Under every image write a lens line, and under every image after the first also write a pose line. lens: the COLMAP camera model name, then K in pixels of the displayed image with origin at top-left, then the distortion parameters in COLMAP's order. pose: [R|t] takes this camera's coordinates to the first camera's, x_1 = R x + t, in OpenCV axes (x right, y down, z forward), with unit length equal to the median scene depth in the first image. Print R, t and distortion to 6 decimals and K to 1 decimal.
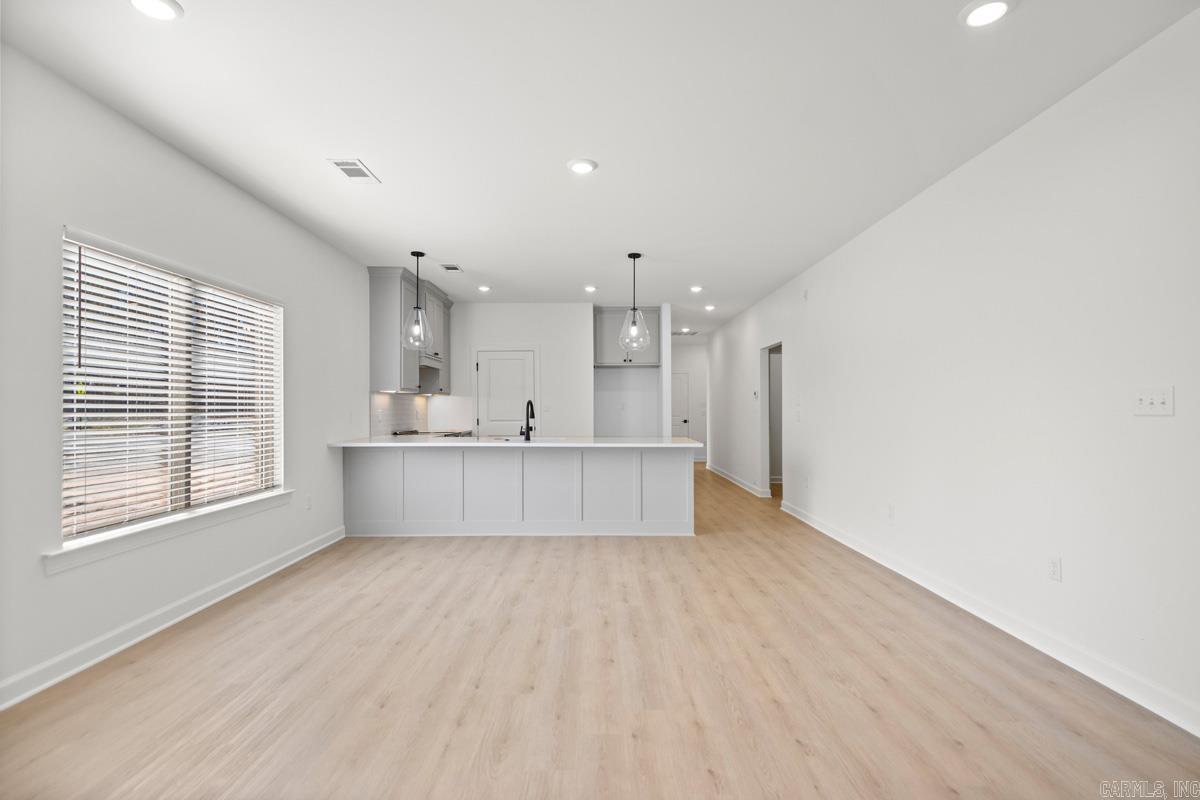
lens RADIAL K [[572.9, 0, 603.9], [0, 572.9, 404.1], [0, 0, 1]] dist [0.013680, -0.000202]
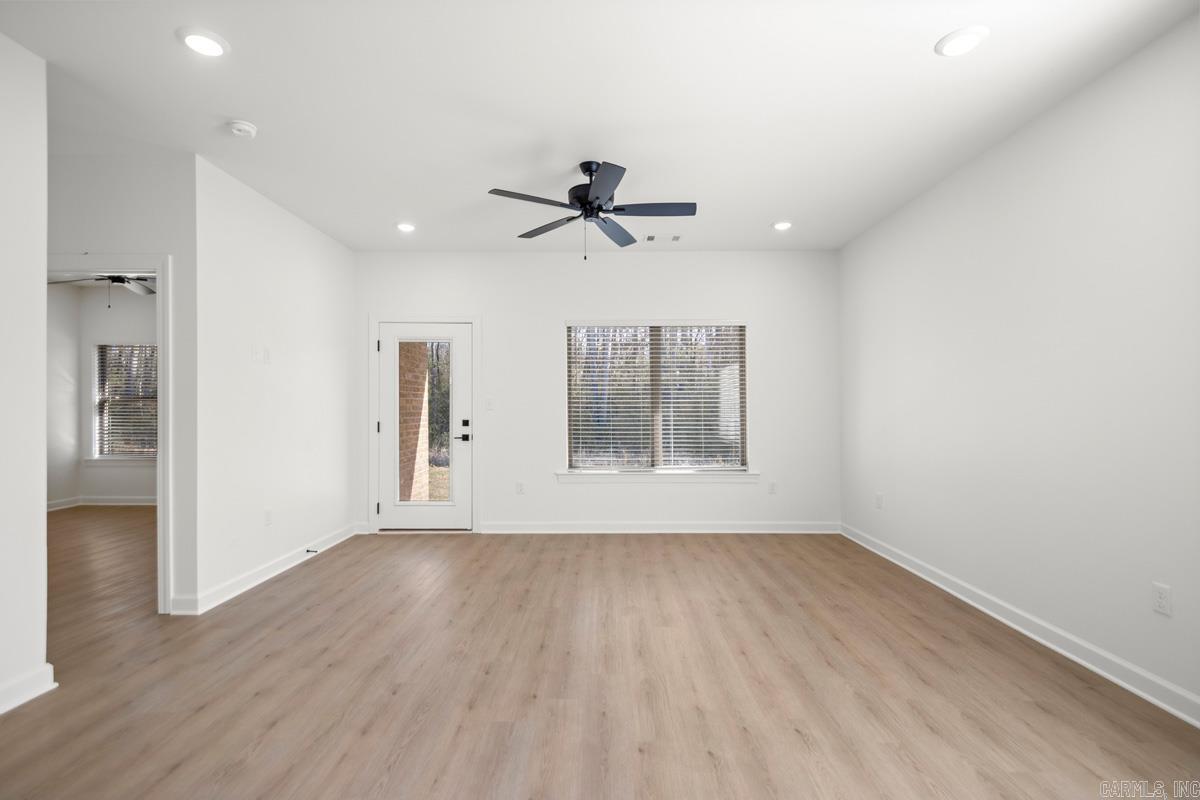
lens RADIAL K [[559.7, 0, 599.4], [0, 559.7, 395.6], [0, 0, 1]] dist [0.022981, -0.001315]
pose [[-0.999808, 0.002159, 0.019496, -0.050006], [0.001636, 0.999639, -0.026808, 0.008896], [-0.019547, -0.026771, -0.999450, 1.092201]]
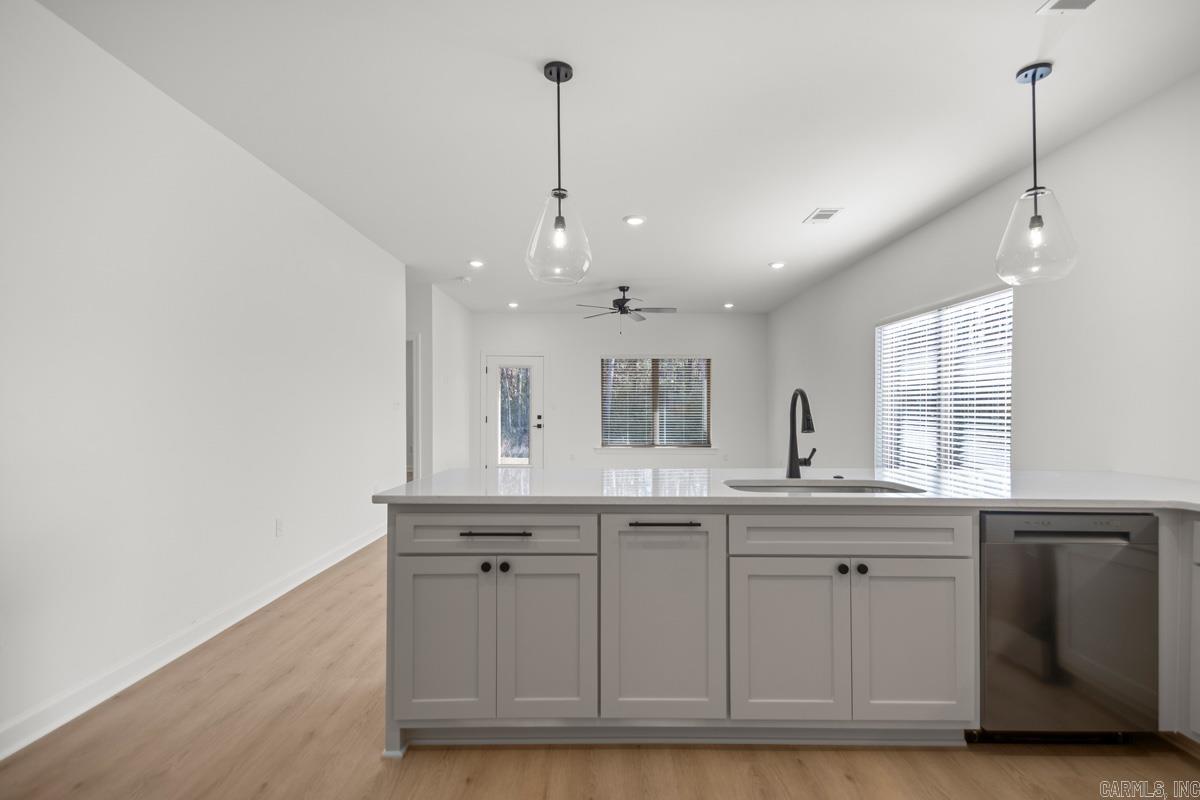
lens RADIAL K [[559.4, 0, 606.7], [0, 559.4, 410.2], [0, 0, 1]] dist [0.025021, -0.000996]
pose [[-0.999967, -0.003928, 0.007103, 0.015287], [-0.003944, 0.999990, -0.002174, 0.013931], [-0.007094, -0.002201, -0.999972, 1.937128]]
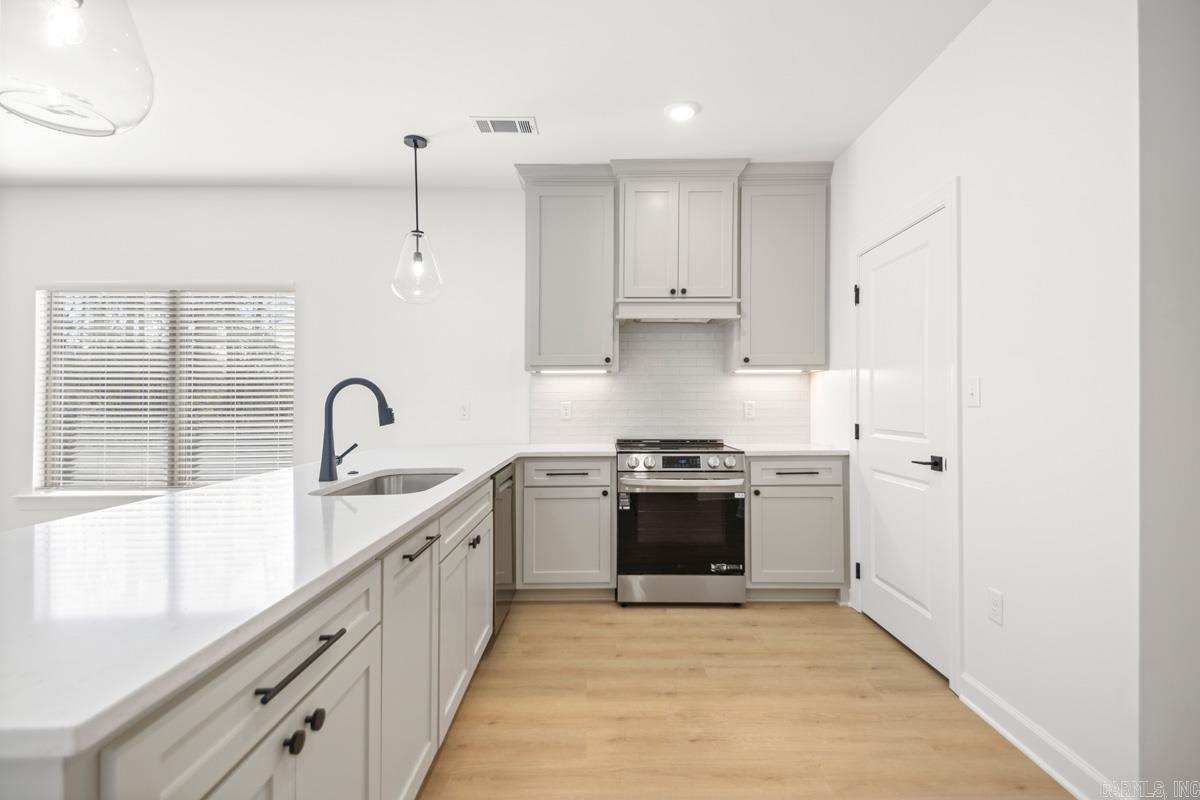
lens RADIAL K [[554.8, 0, 601.1], [0, 554.8, 392.7], [0, 0, 1]] dist [0.023691, -0.000116]
pose [[-0.014626, -0.013077, -0.999808, 0.333405], [0.011037, 0.999851, -0.013239, 0.012726], [0.999832, -0.011228, -0.014480, 1.593849]]
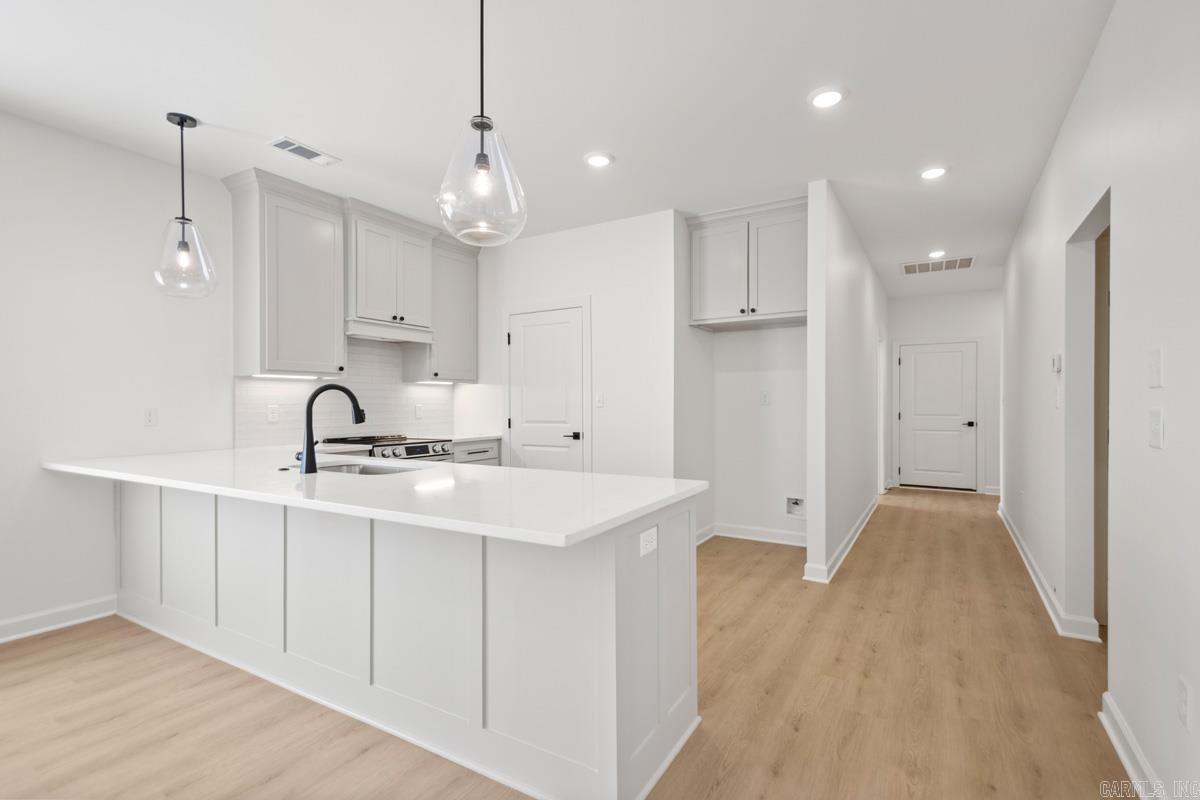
lens RADIAL K [[559.4, 0, 606.7], [0, 559.4, 410.2], [0, 0, 1]] dist [0.025021, -0.000996]
pose [[0.852052, 0.005109, -0.523433, 0.401457], [0.005874, 0.999796, 0.019320, 0.008089], [0.523425, -0.019536, 0.851848, 0.991275]]
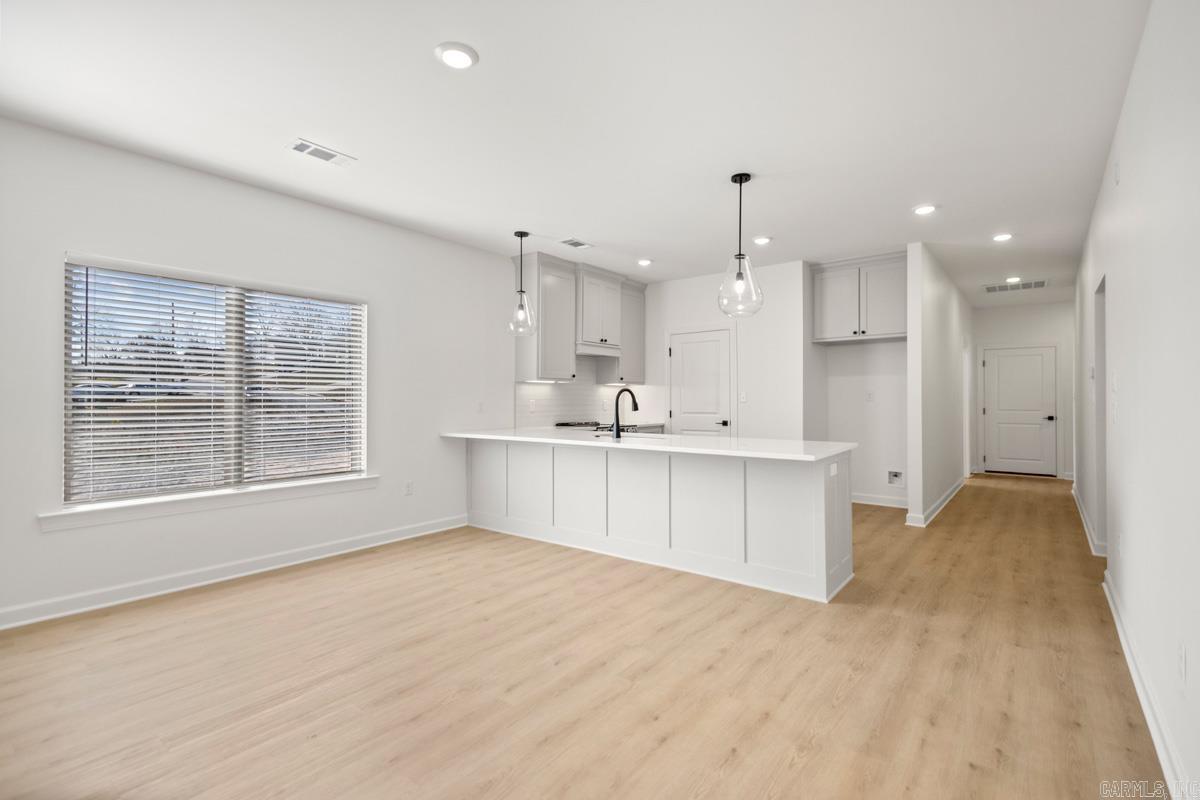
lens RADIAL K [[559.7, 0, 599.4], [0, 559.7, 395.6], [0, 0, 1]] dist [0.022981, -0.001315]
pose [[0.779256, -0.004373, -0.626691, 0.460789], [0.004693, 0.999988, -0.001143, 0.004931], [0.626689, -0.002050, 0.779267, 0.486676]]
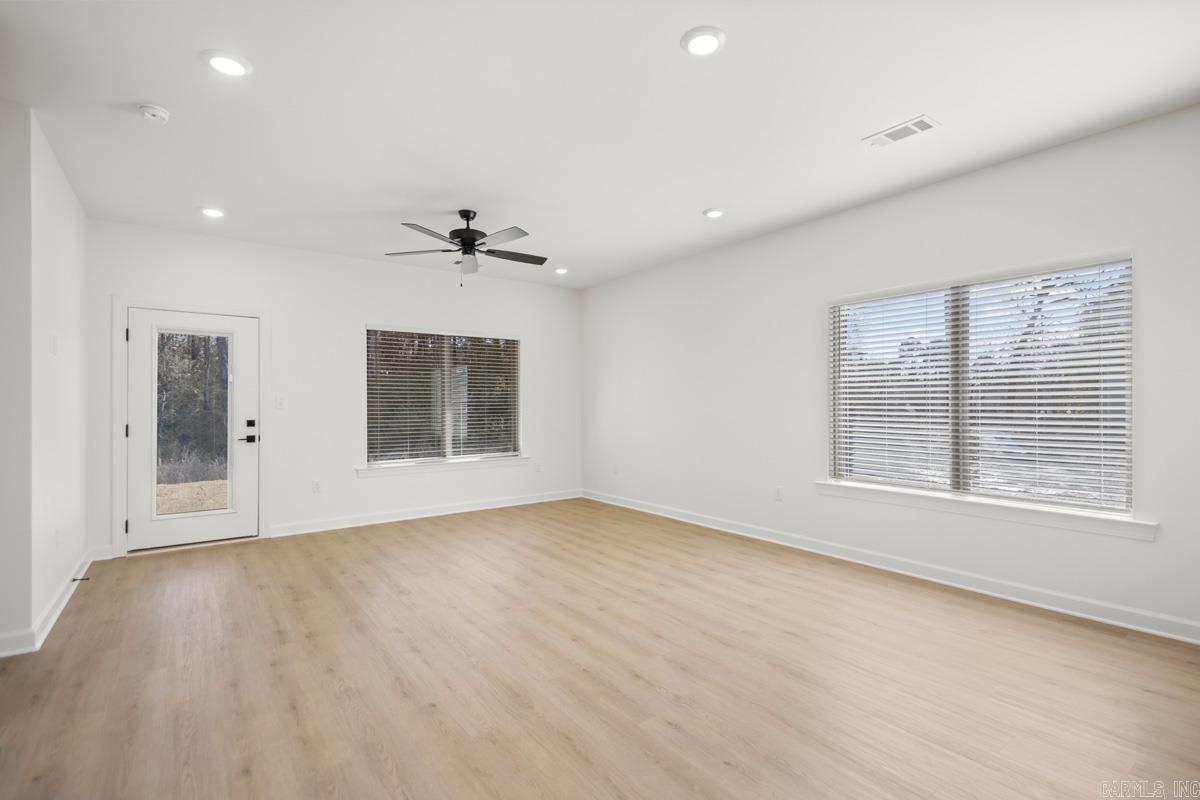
lens RADIAL K [[552.3, 0, 612.9], [0, 552.3, 403.7], [0, 0, 1]] dist [0.042671, -0.018264]
pose [[-0.806381, 0.003625, -0.591385, 0.377556], [0.009367, 0.999934, -0.006644, 0.009754], [0.591322, -0.010897, -0.806362, 1.255371]]
